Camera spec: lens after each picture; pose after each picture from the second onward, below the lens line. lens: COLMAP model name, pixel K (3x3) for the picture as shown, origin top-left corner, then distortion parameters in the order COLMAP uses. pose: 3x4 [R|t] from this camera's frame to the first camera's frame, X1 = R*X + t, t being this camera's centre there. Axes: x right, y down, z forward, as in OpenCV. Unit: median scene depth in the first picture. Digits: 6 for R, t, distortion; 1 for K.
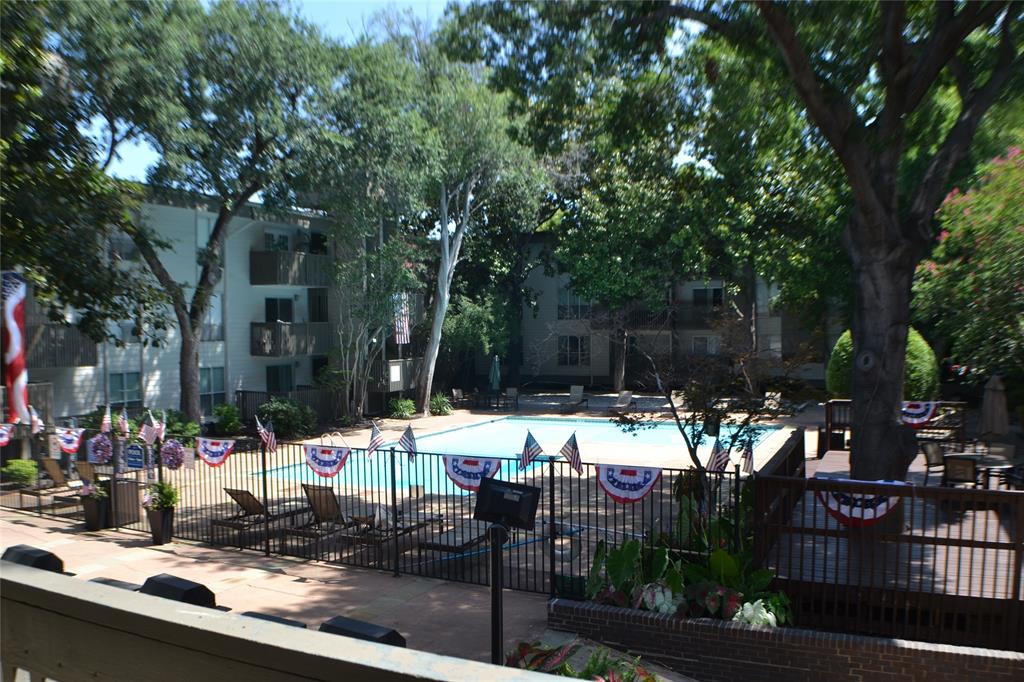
lens RADIAL K [[852.0, 0, 506.2], [0, 852.0, 356.4], [0, 0, 1]] dist [-0.167994, 0.019395]
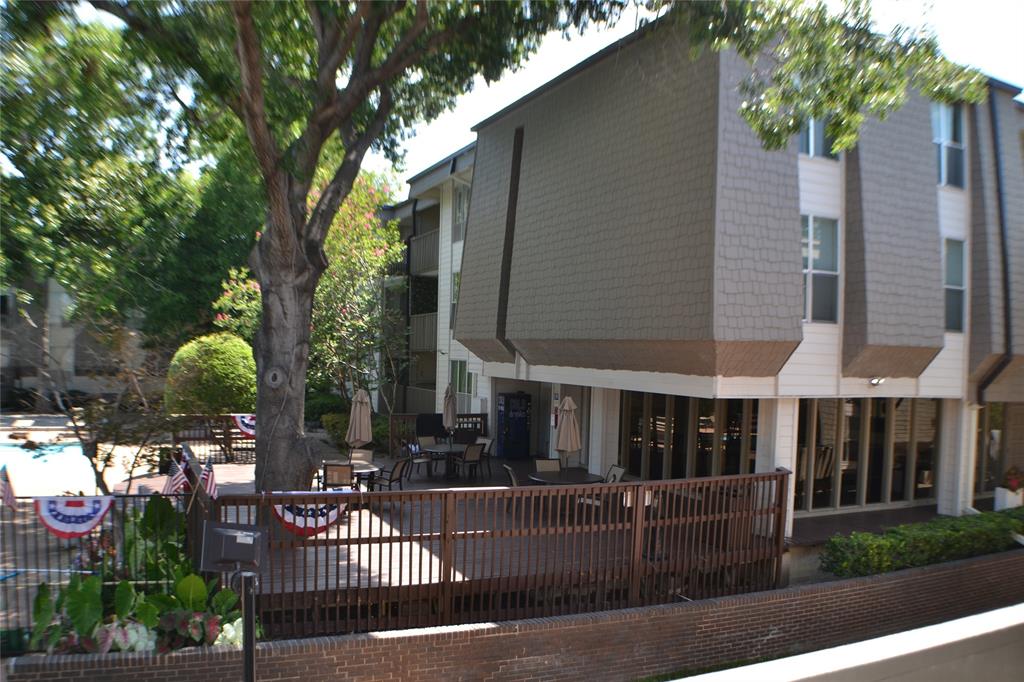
lens RADIAL K [[852.0, 0, 506.2], [0, 852.0, 356.4], [0, 0, 1]] dist [-0.167994, 0.019395]
pose [[0.646241, 0.012735, 0.763027, -0.214380], [-0.001943, 0.999885, -0.015042, -0.006938], [-0.763131, 0.008238, 0.646192, 0.095542]]
